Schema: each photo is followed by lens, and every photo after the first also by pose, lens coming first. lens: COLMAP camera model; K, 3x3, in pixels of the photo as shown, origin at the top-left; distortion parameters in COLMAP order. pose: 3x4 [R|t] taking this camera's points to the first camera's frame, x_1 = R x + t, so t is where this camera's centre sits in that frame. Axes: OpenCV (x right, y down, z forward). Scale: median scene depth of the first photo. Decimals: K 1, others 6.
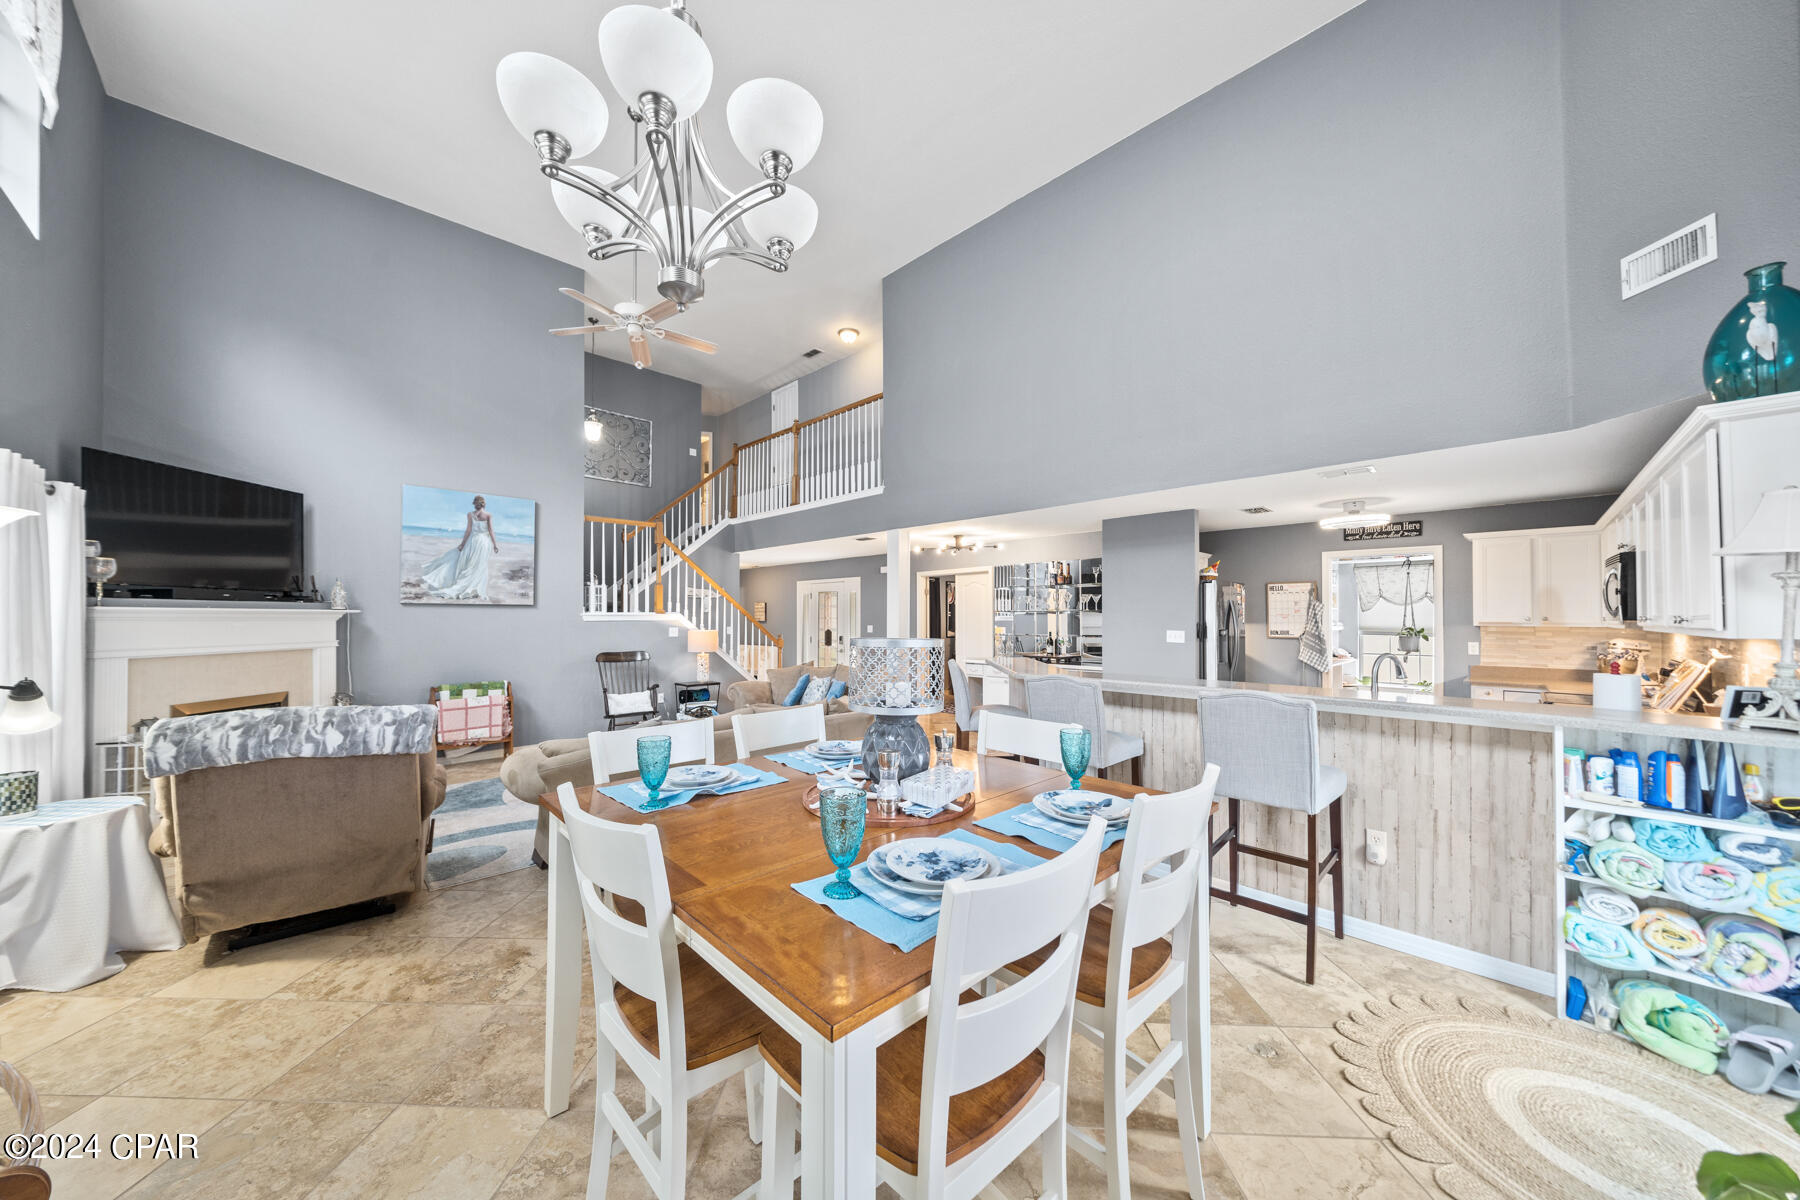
lens RADIAL K [[618.3, 0, 886.6], [0, 618.3, 608.7], [0, 0, 1]] dist [-0.001572, -0.000135]
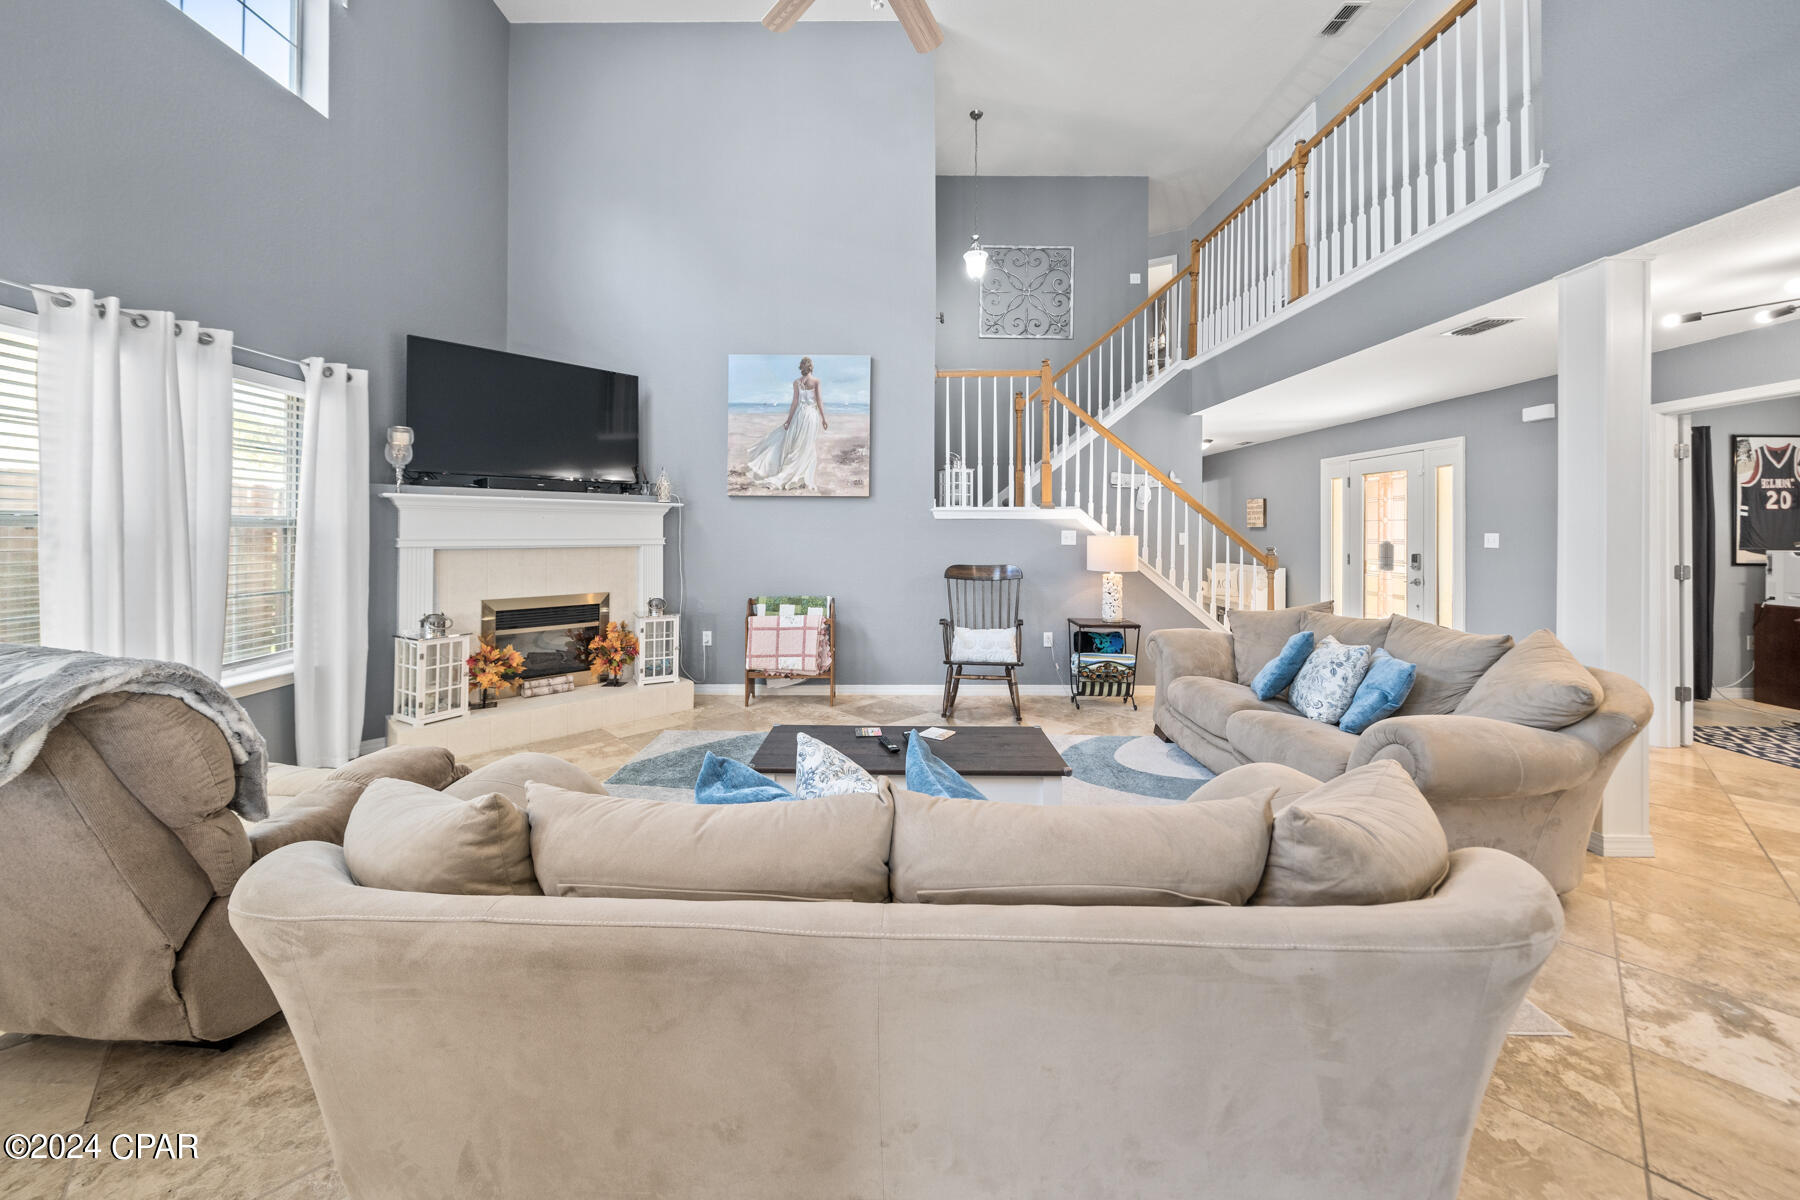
lens RADIAL K [[636.2, 0, 877.9], [0, 636.2, 529.6], [0, 0, 1]] dist [-0.005429, 0.000121]
pose [[0.707462, 0.005333, -0.706731, -0.025347], [0.004220, 0.999922, 0.011770, 0.025011], [0.706738, -0.011310, 0.707385, 0.478098]]
